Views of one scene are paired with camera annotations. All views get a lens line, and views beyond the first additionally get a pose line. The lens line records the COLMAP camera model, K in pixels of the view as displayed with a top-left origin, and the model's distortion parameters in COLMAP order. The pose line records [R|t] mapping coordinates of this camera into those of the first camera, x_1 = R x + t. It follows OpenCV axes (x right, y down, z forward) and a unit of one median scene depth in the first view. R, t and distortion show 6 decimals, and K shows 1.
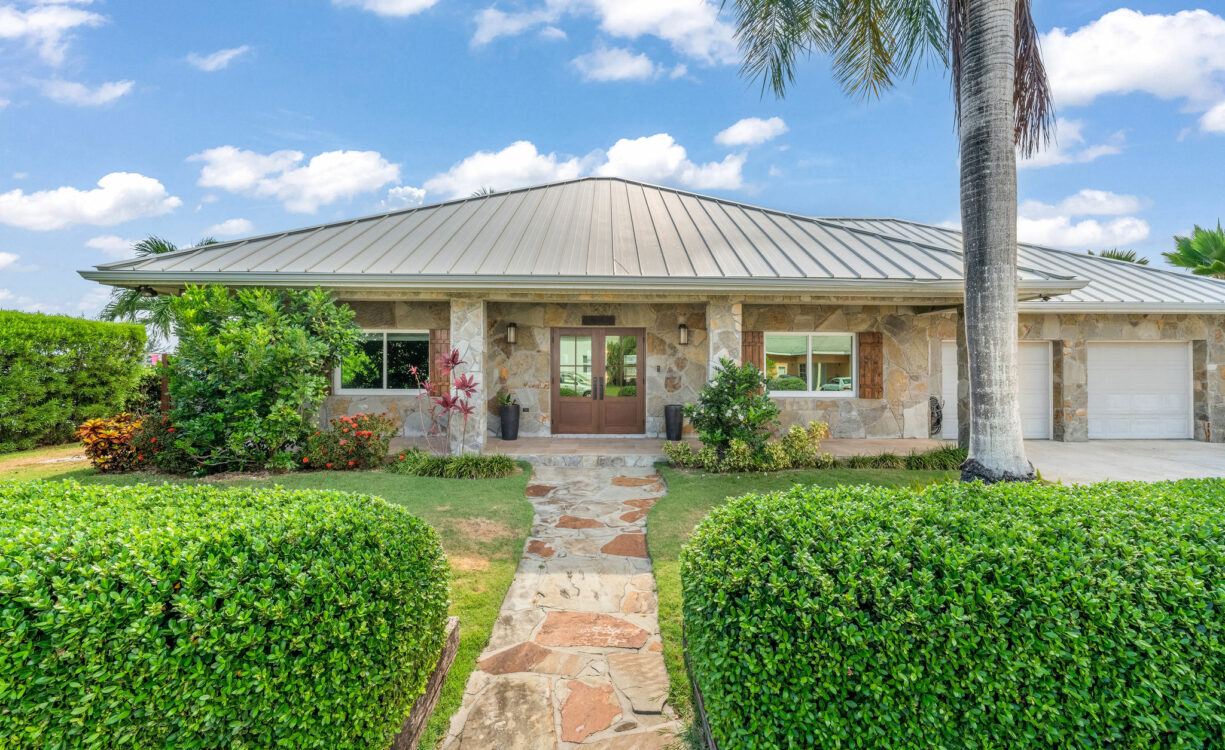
lens RADIAL K [[506.4, 0, 612.5], [0, 506.4, 375.0], [0, 0, 1]] dist [0.000176, -0.000052]
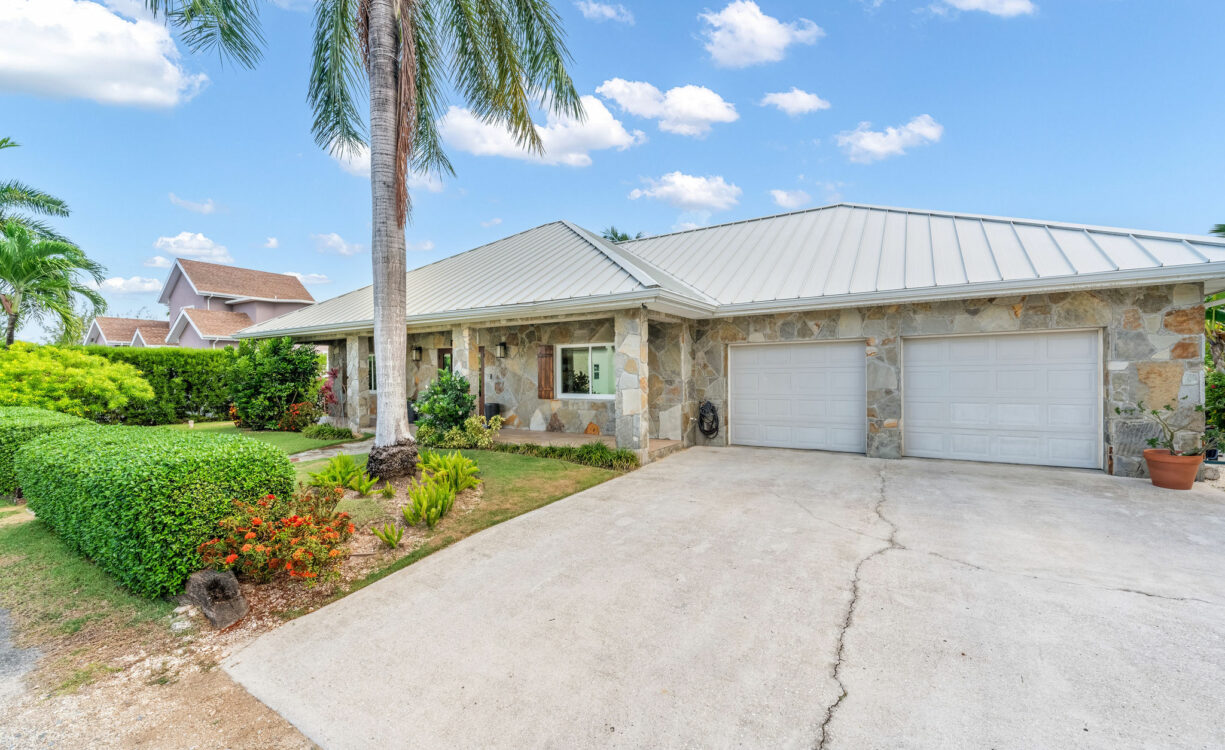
lens RADIAL K [[506.4, 0, 612.5], [0, 506.4, 375.0], [0, 0, 1]] dist [0.000176, -0.000052]
pose [[0.831776, -0.009970, -0.555023, 1.007161], [0.004611, 0.999928, -0.011052, 0.000497], [0.555093, 0.006633, 0.831762, 0.059985]]
